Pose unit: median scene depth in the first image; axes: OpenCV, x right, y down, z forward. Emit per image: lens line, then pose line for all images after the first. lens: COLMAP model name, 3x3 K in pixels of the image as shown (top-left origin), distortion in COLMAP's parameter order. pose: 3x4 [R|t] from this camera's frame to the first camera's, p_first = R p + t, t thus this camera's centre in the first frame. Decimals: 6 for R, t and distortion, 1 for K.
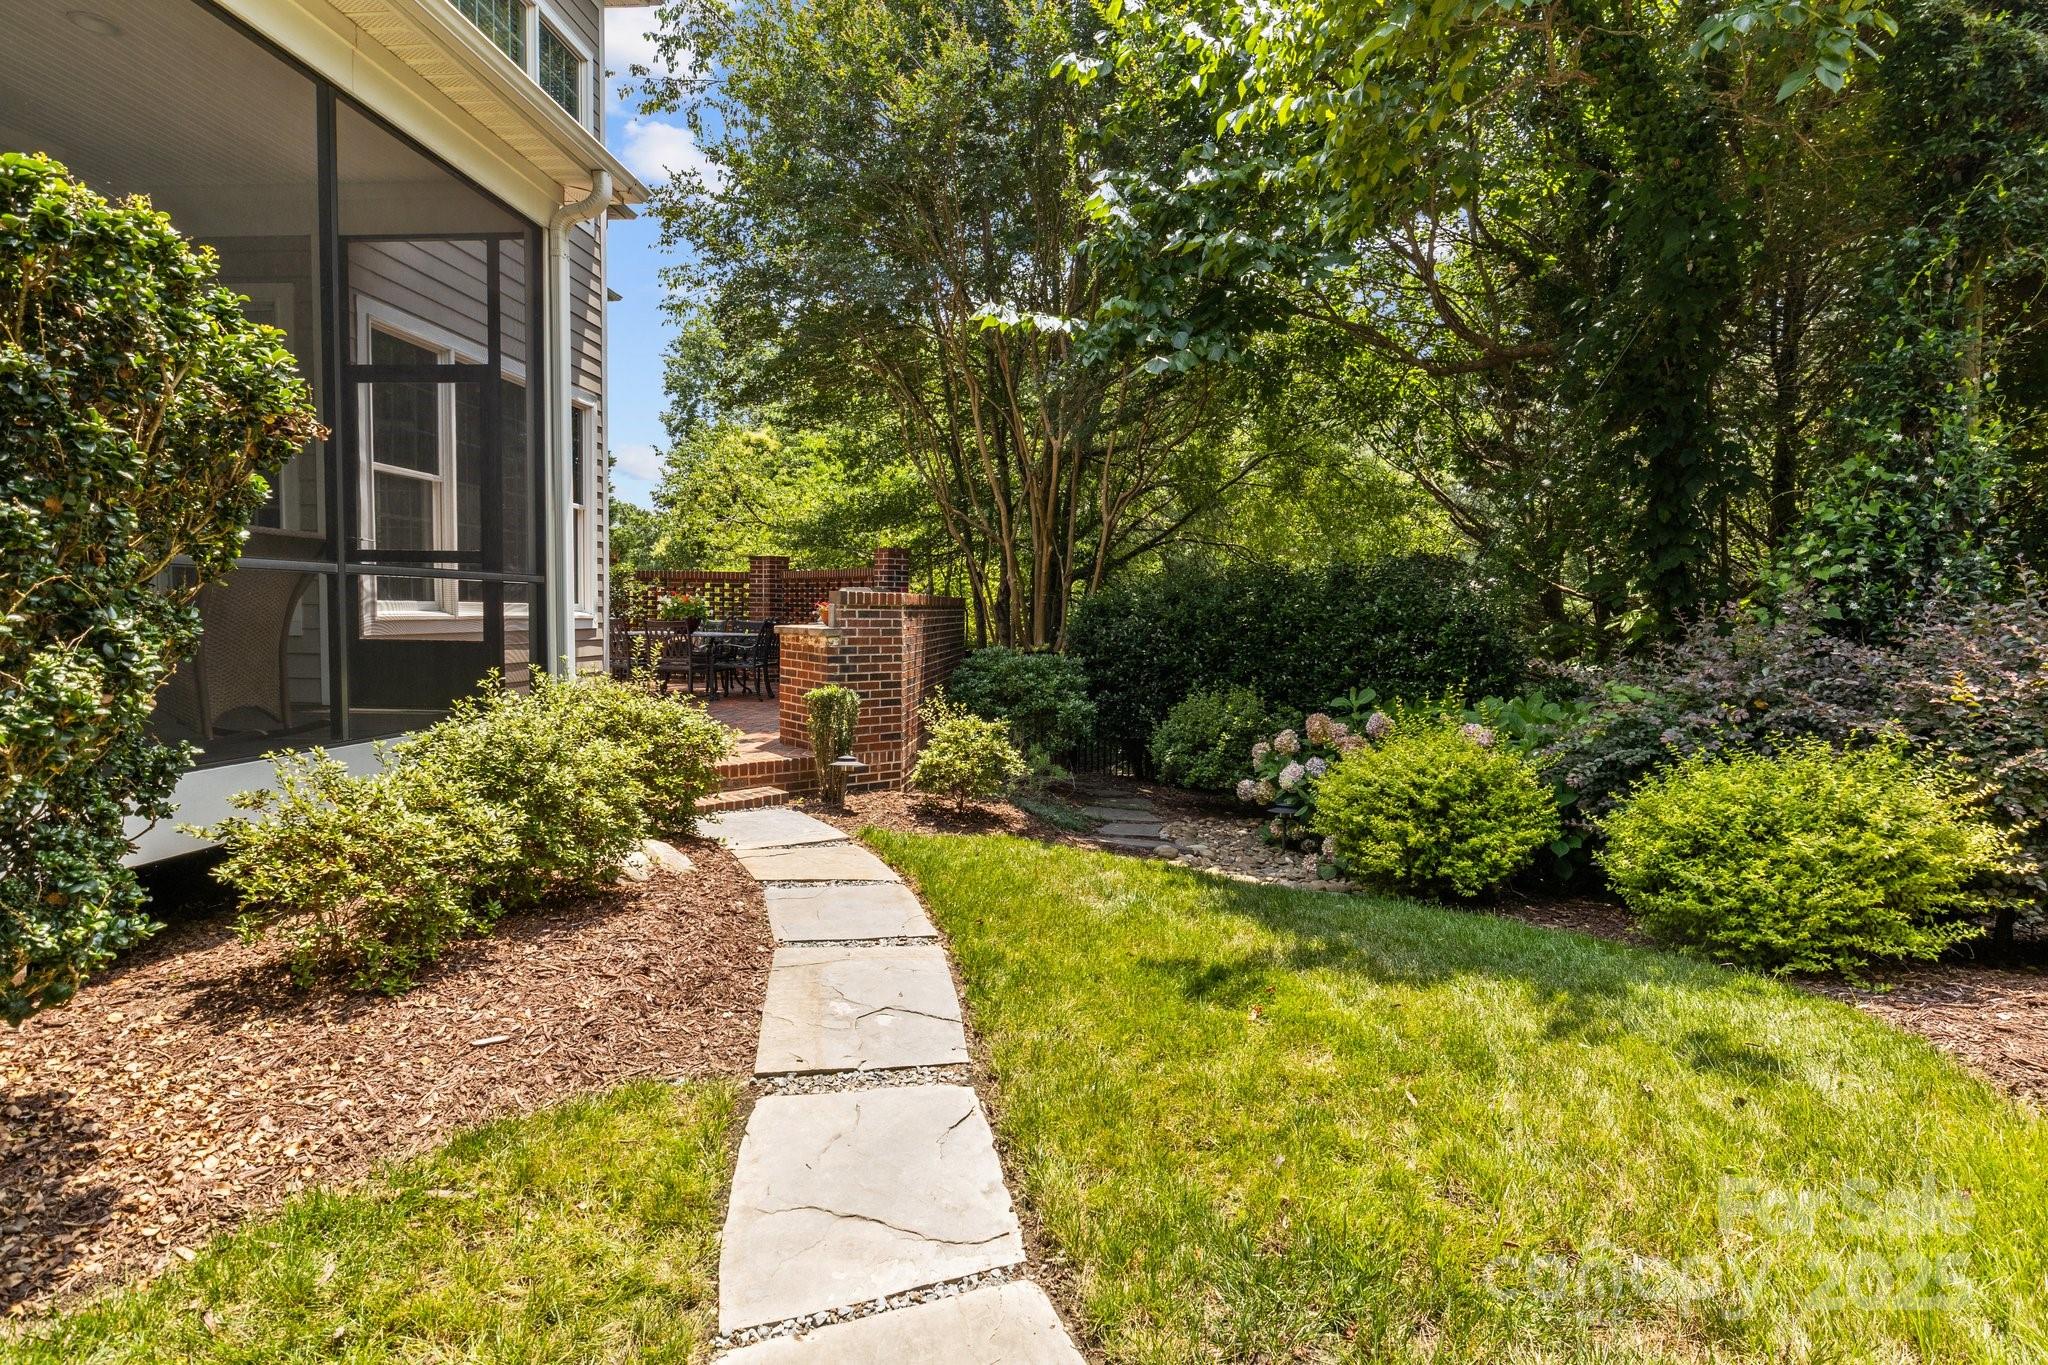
lens RADIAL K [[1038.2, 0, 1018.7], [0, 1038.2, 686.3], [0, 0, 1]] dist [-0.012546, 0.000226]
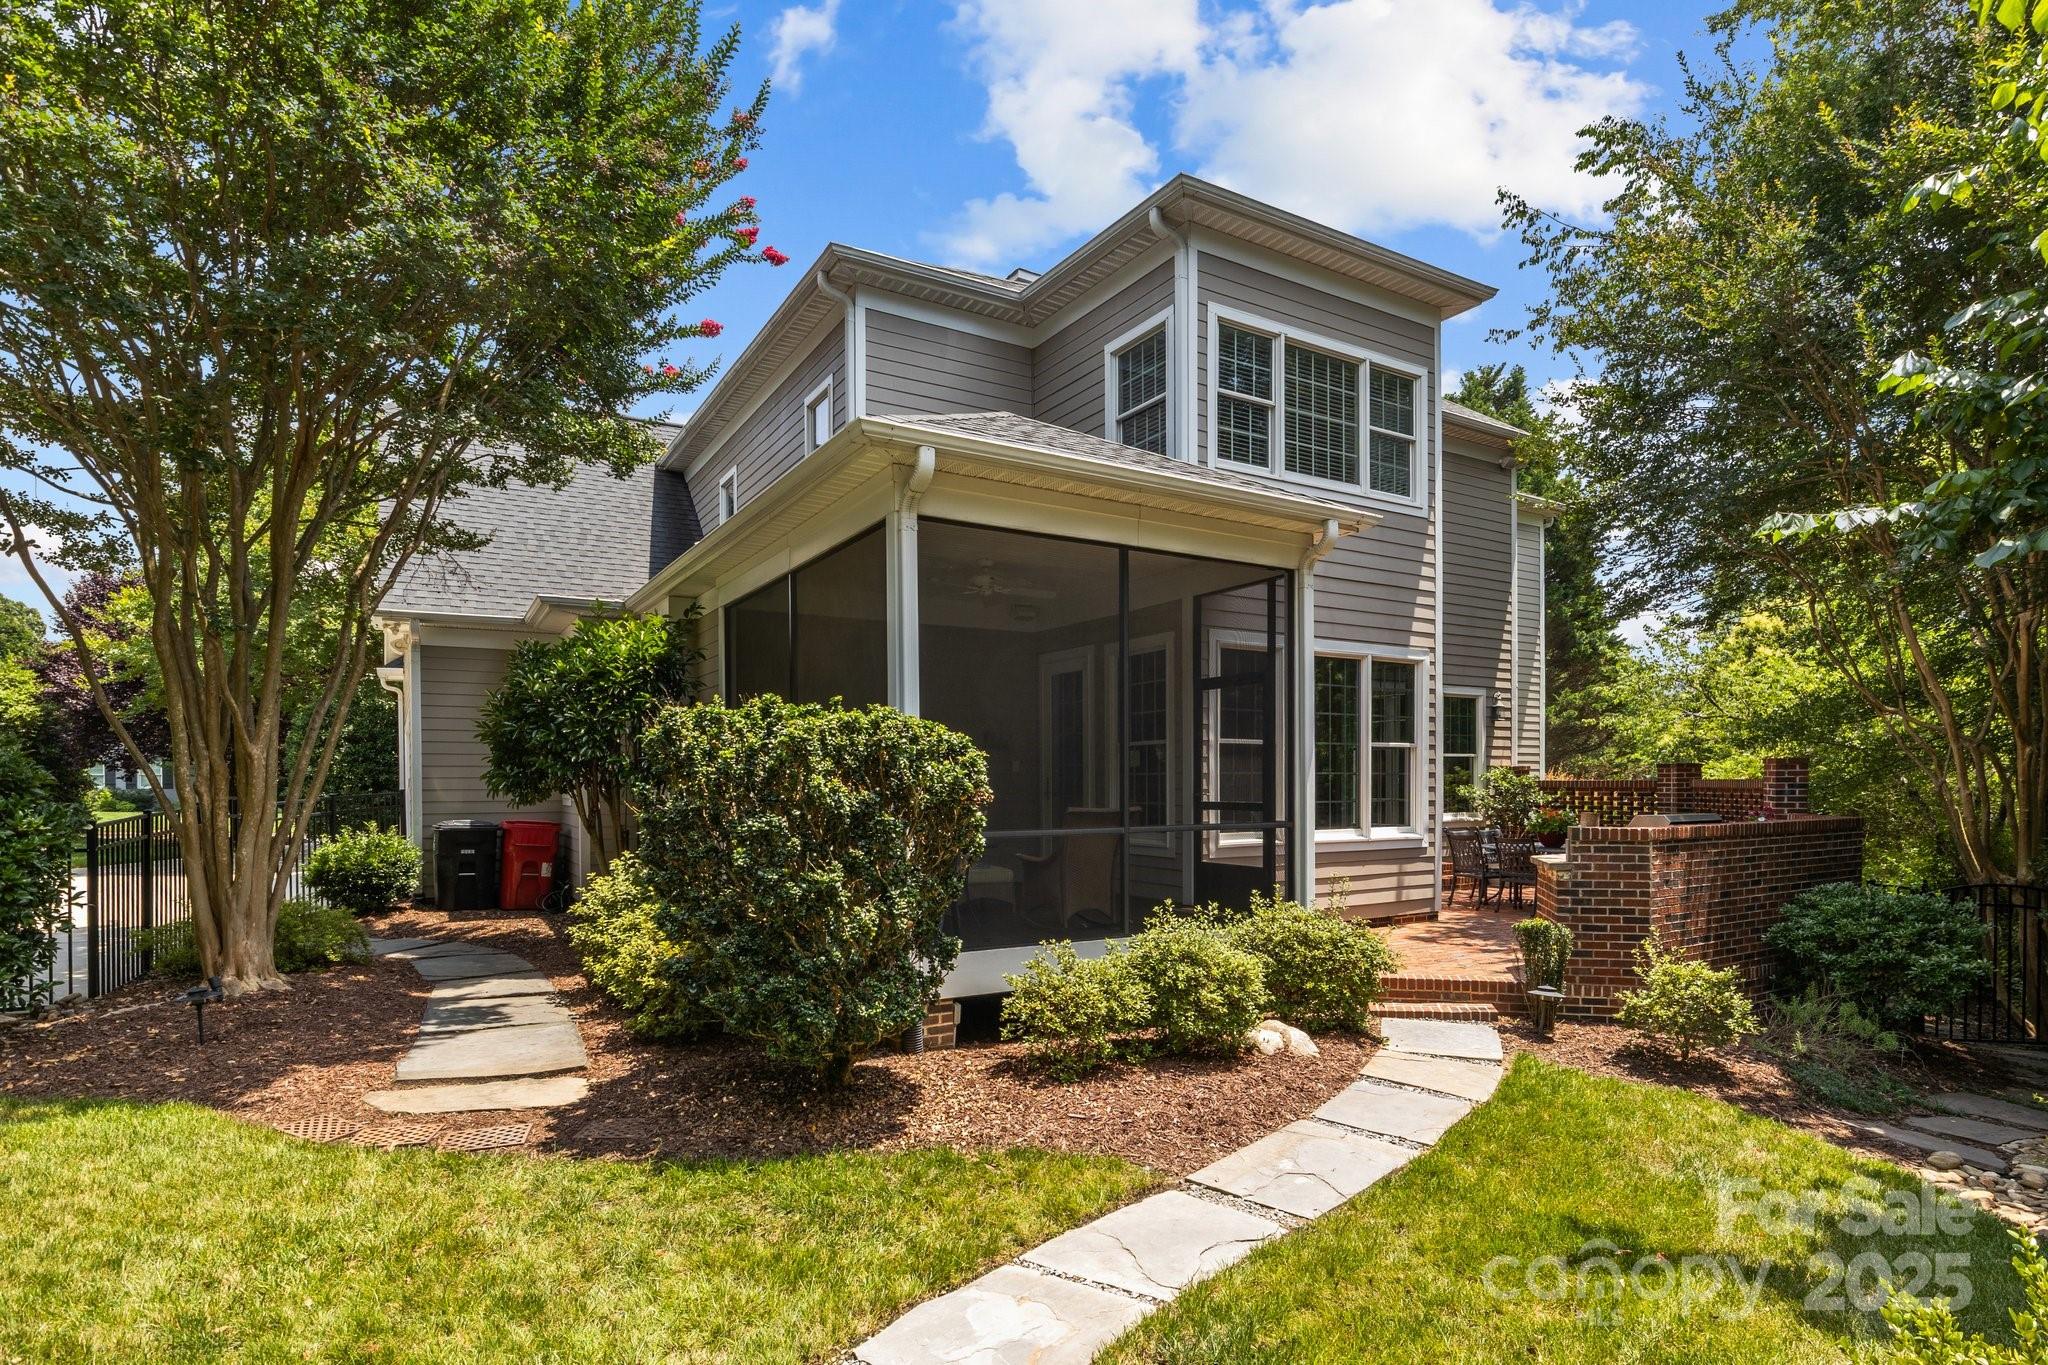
lens RADIAL K [[1038.2, 0, 1020.7], [0, 1038.2, 799.0], [0, 0, 1]] dist [-0.012546, 0.000226]
pose [[0.572257, -0.008593, -0.820029, 0.428184], [-0.044149, 0.998172, -0.041269, -0.061119], [0.818885, 0.059820, 0.570831, -0.069989]]
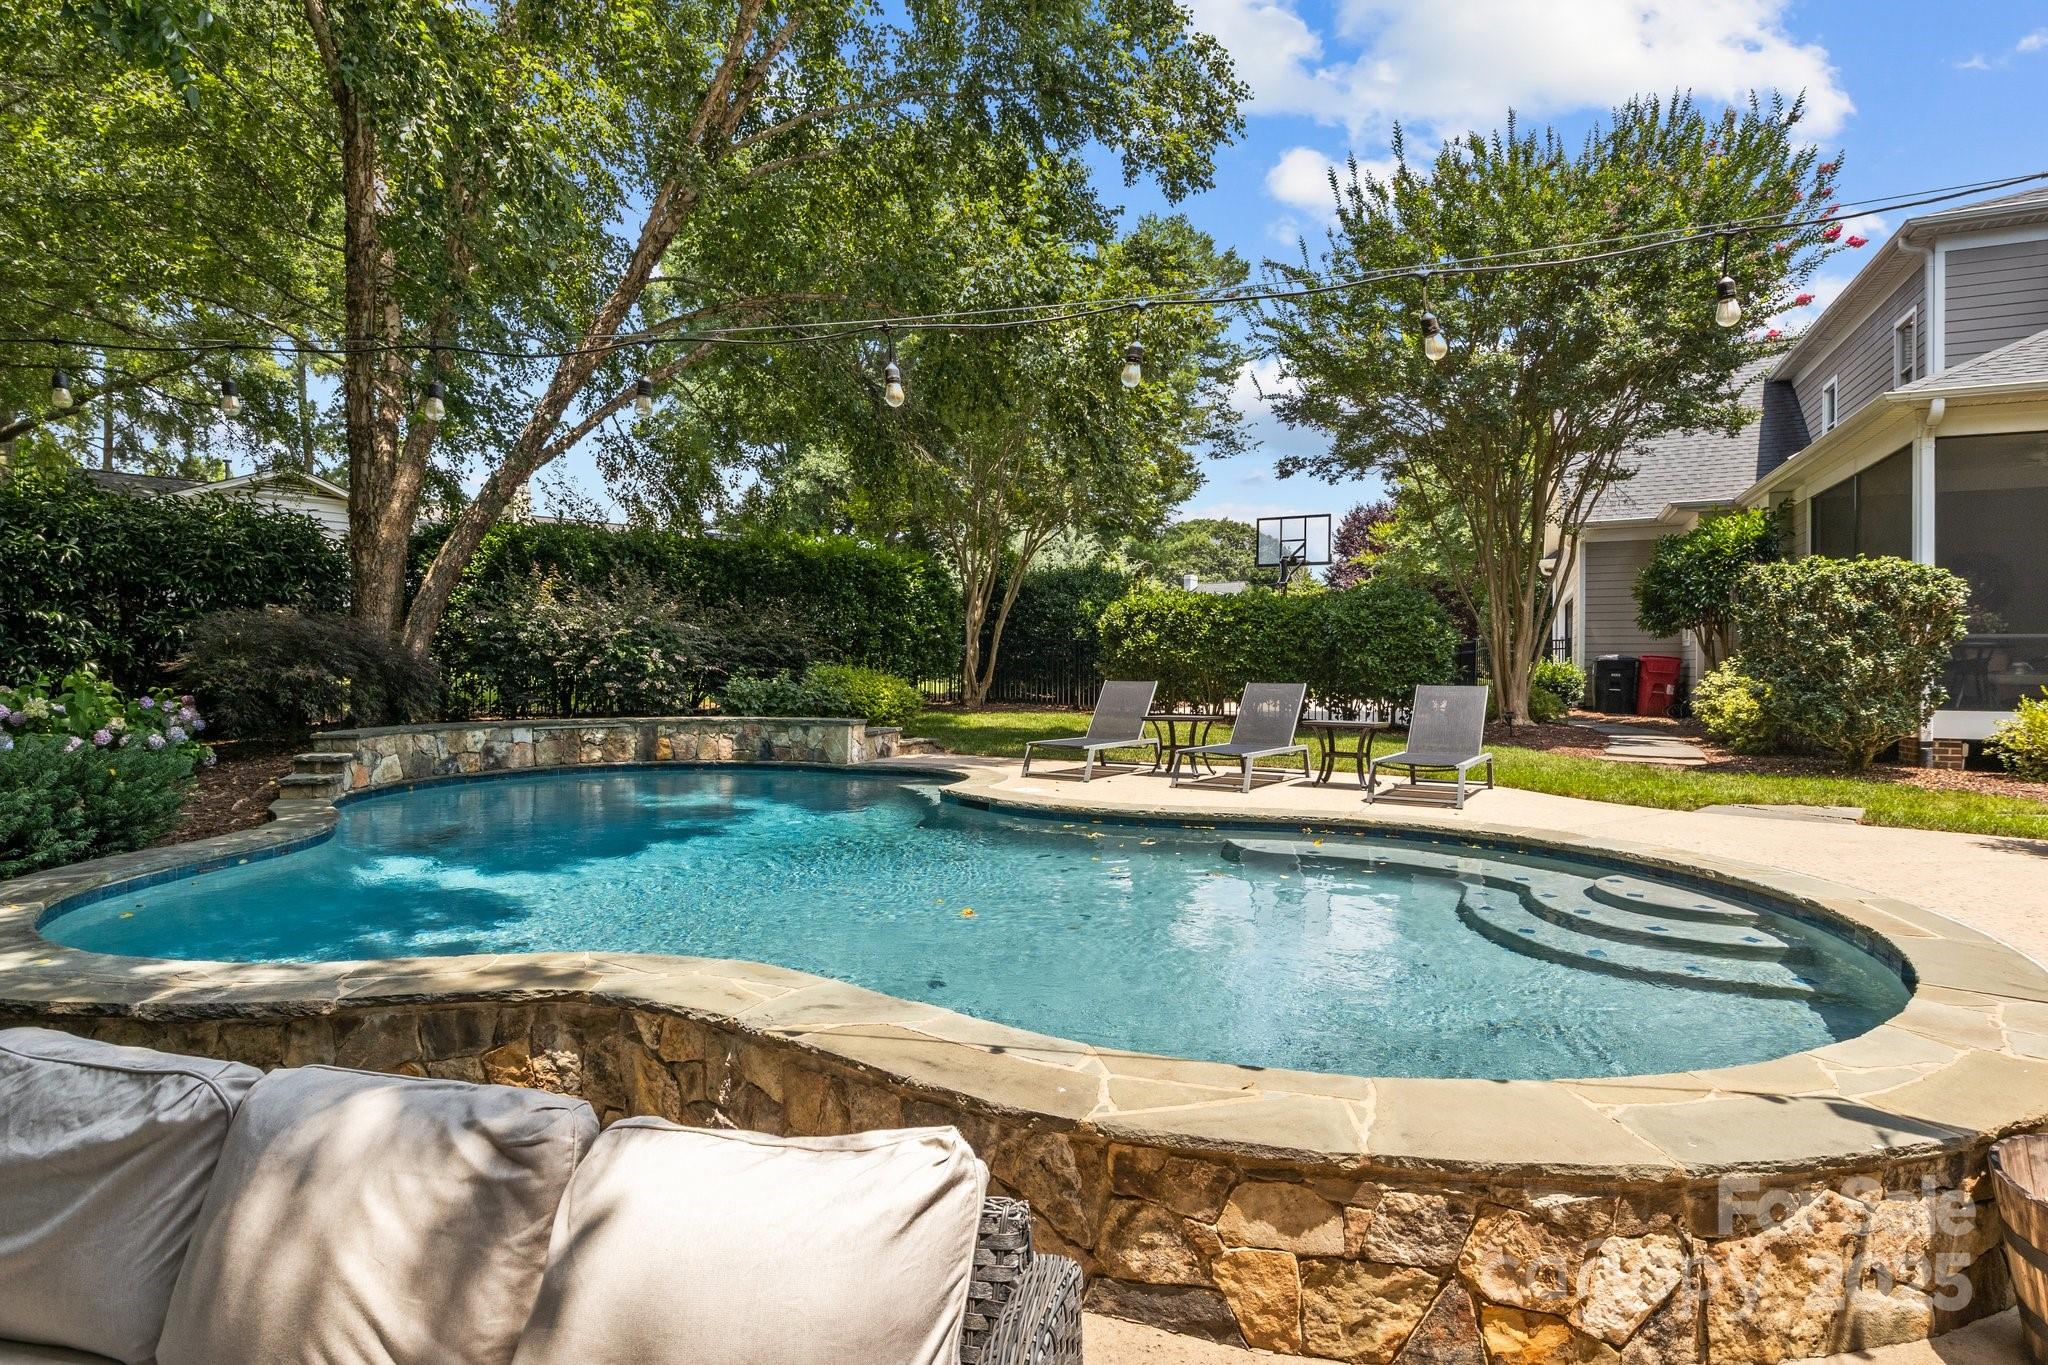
lens RADIAL K [[1038.2, 0, 1026.0], [0, 1038.2, 685.0], [0, 0, 1]] dist [-0.012546, 0.000226]
pose [[-0.349524, -0.006572, -0.936904, 1.452284], [-0.076562, 0.996831, 0.021570, 0.075439], [0.933794, 0.079271, -0.348920, -0.310386]]
